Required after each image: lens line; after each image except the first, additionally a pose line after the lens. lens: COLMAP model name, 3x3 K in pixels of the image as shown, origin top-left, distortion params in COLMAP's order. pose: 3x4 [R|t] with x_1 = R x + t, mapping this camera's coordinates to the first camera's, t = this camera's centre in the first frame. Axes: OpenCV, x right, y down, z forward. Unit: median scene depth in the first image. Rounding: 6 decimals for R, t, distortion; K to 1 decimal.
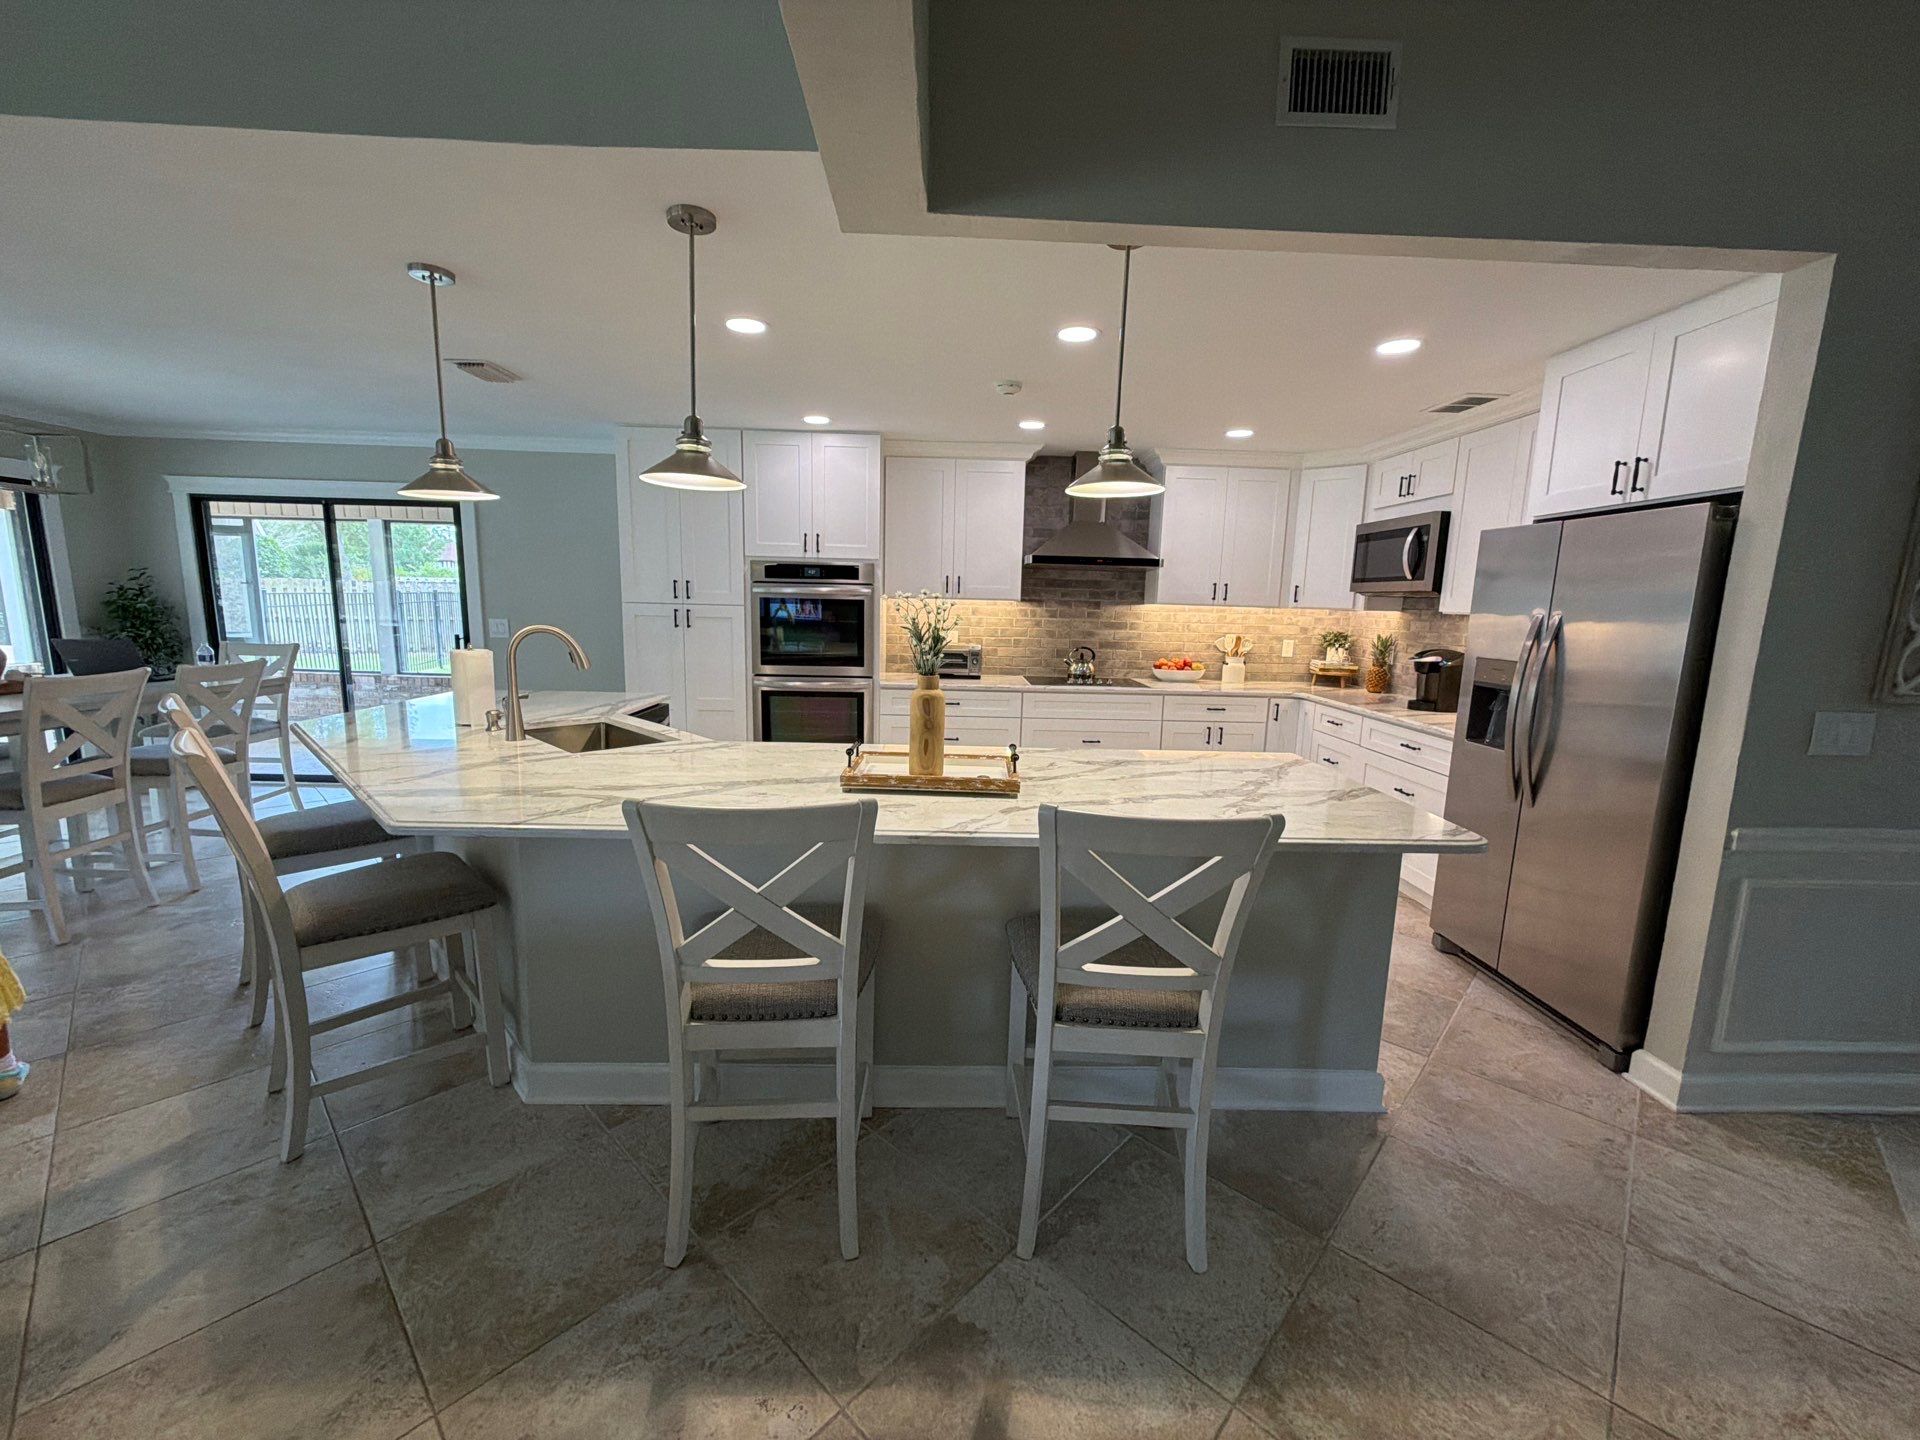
lens RADIAL K [[761.4, 0, 956.1], [0, 761.4, 717.3], [0, 0, 1]] dist [0.000914, -0.000254]
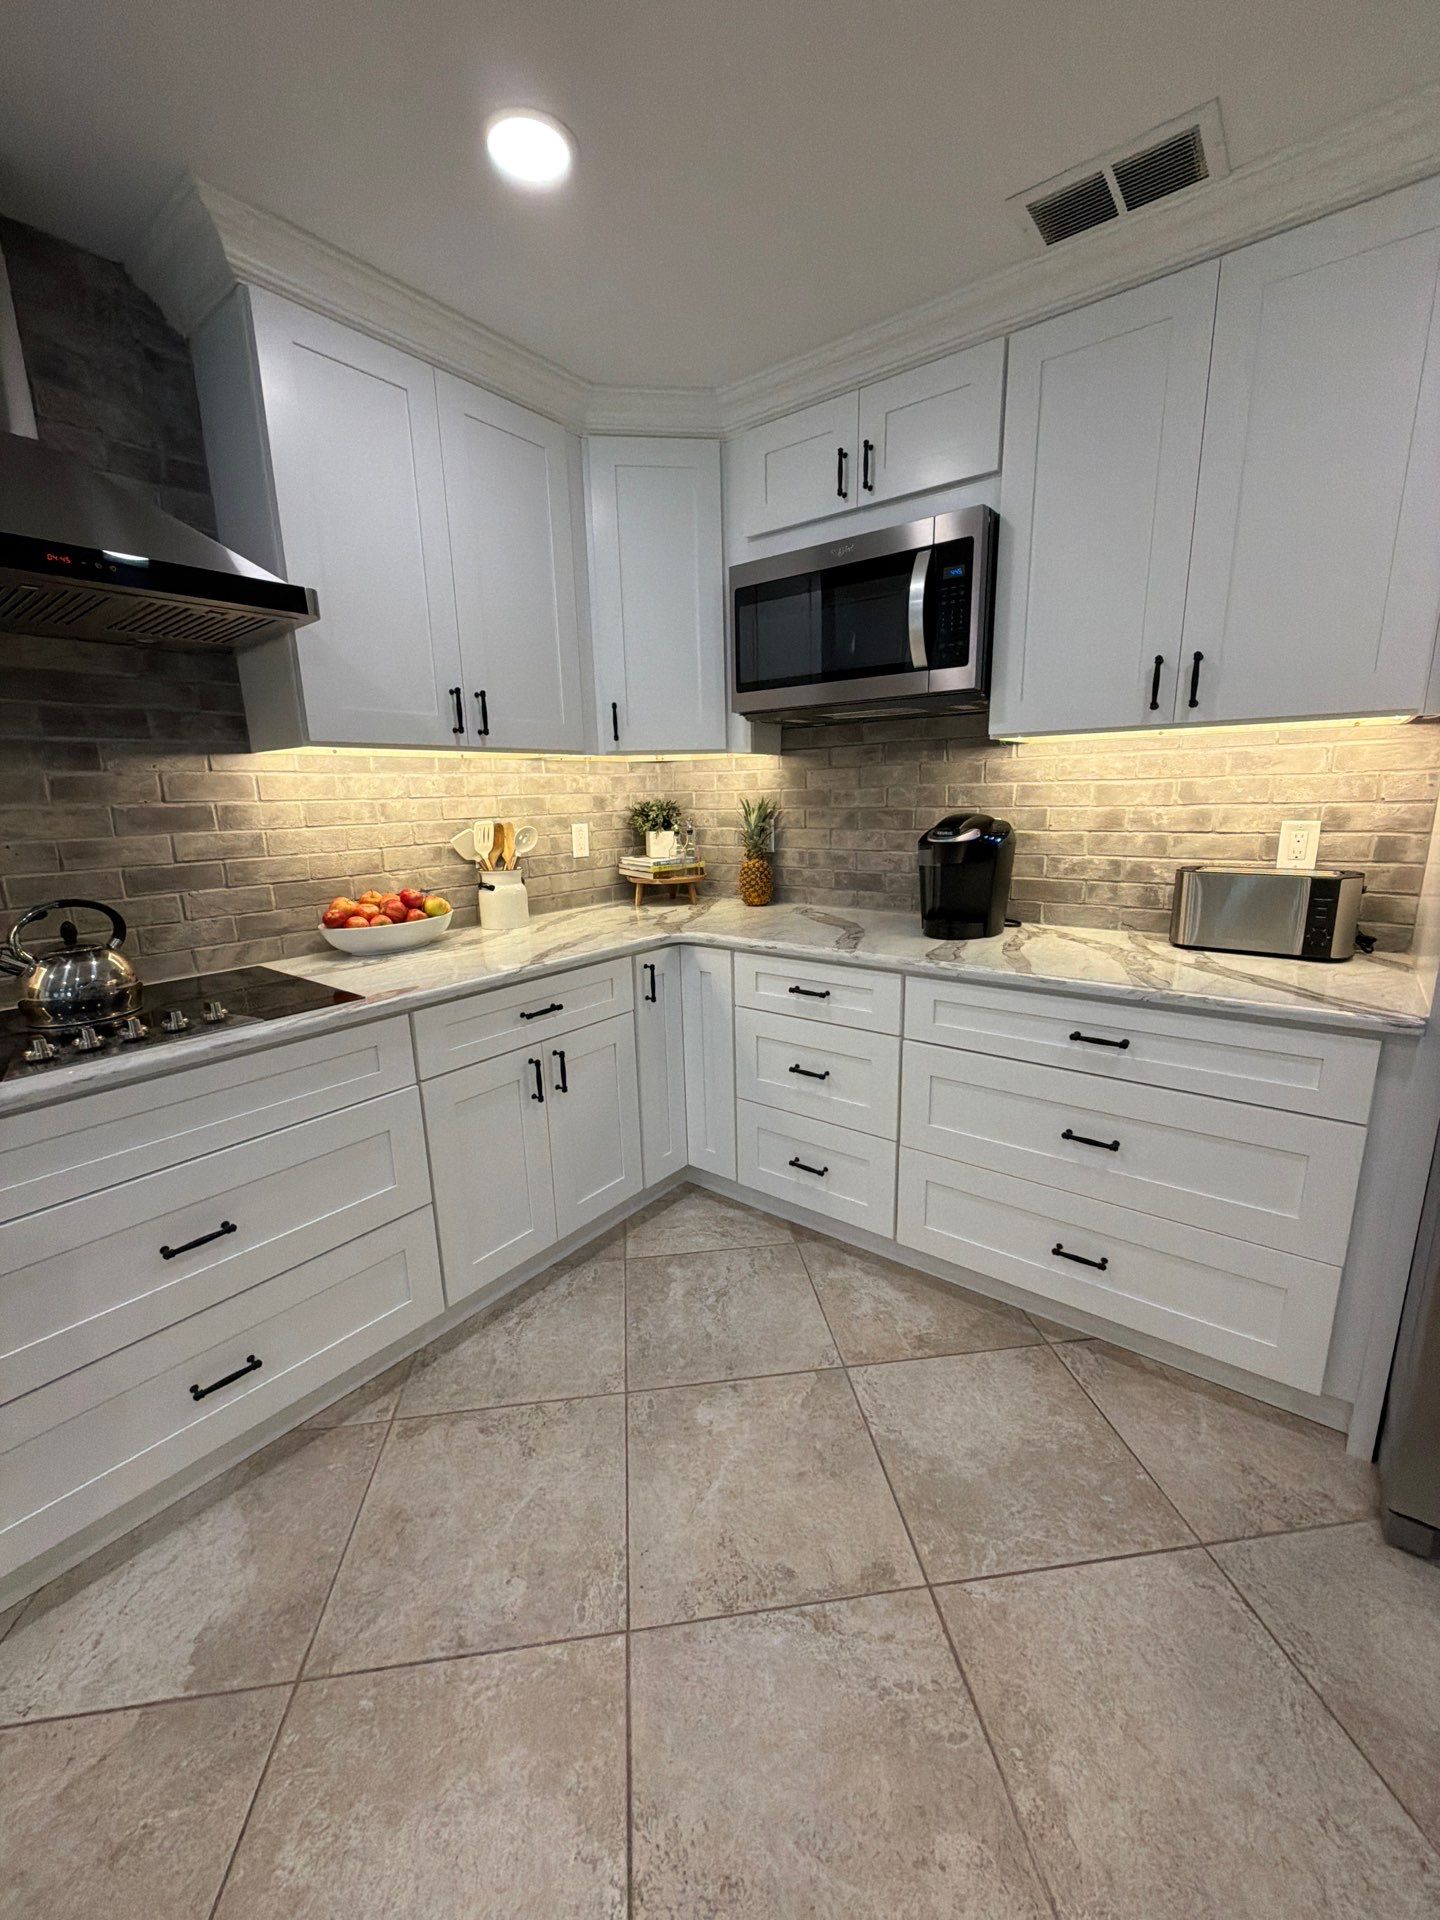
lens RADIAL K [[761.4, 0, 713.6], [0, 761.4, 956.8], [0, 0, 1]] dist [0.000914, -0.000254]
pose [[0.633444, -0.205474, 0.746009, 0.108193], [0.158682, 0.978103, 0.134662, -0.074992], [-0.757343, 0.033078, 0.652179, 0.659266]]
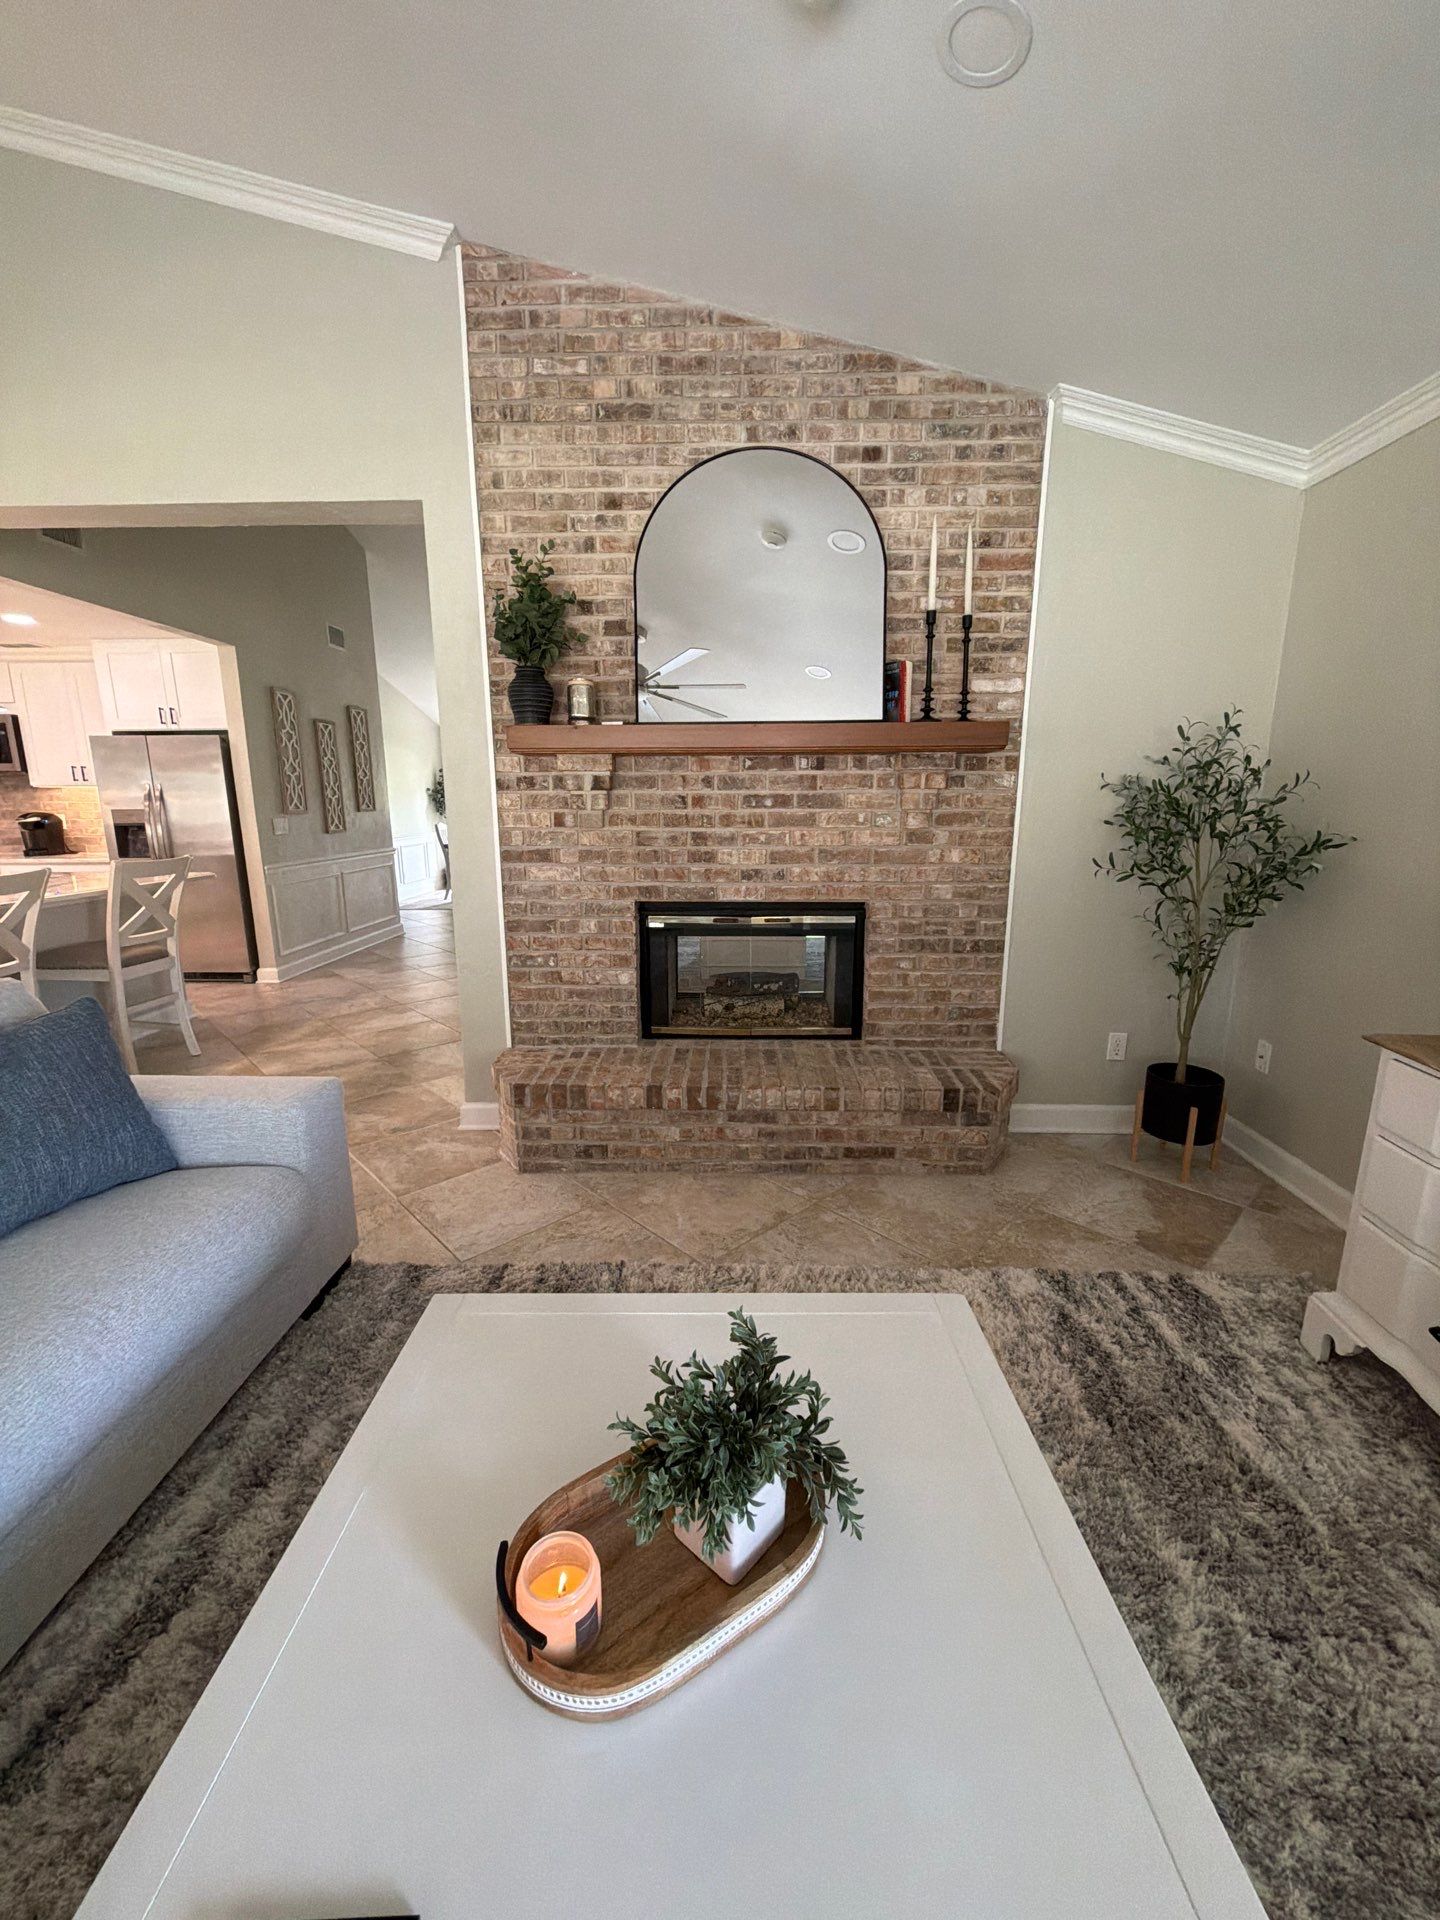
lens RADIAL K [[761.4, 0, 725.8], [0, 761.4, 955.7], [0, 0, 1]] dist [0.000914, -0.000254]
pose [[0.045448, -0.225813, 0.973110, -0.628382], [0.159783, 0.963218, 0.216055, 0.056509], [-0.986105, 0.145667, 0.079858, -0.294580]]
